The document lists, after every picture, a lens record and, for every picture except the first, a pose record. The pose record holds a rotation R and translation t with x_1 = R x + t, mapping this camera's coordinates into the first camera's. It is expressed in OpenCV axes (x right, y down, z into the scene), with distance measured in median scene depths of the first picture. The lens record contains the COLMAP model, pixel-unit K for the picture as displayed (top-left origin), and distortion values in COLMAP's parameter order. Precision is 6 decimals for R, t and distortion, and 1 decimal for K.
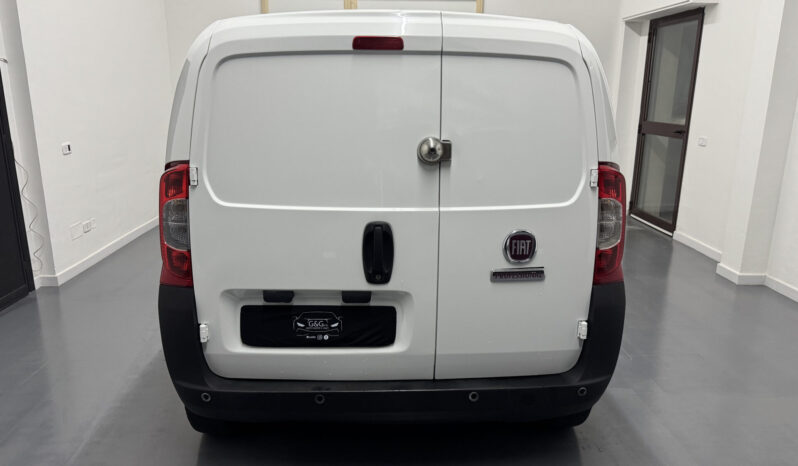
lens RADIAL K [[557.3, 0, 399.0], [0, 557.3, 233.0], [0, 0, 1]] dist [0.051144, -0.000922]
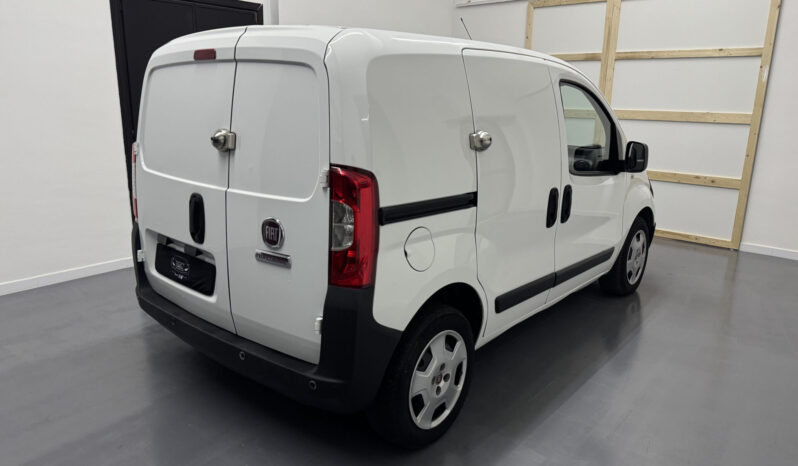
lens RADIAL K [[576.1, 0, 406.7], [0, 576.1, 232.8], [0, 0, 1]] dist [0.003327, -0.002106]
pose [[0.740191, 0.163752, -0.652153, 1.154815], [-0.170148, 0.983941, 0.053944, -0.082029], [0.650513, 0.071034, 0.756166, 0.312476]]
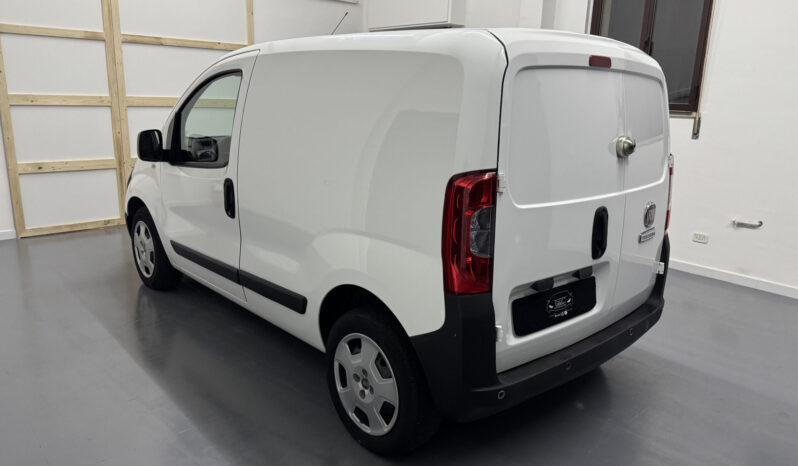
lens RADIAL K [[576.1, 0, 406.7], [0, 576.1, 232.8], [0, 0, 1]] dist [0.003327, -0.002106]
pose [[0.769824, -0.137619, 0.623244, -1.120291], [0.127287, 0.989965, 0.061372, -0.092954], [-0.625435, 0.032086, 0.779616, 0.275553]]
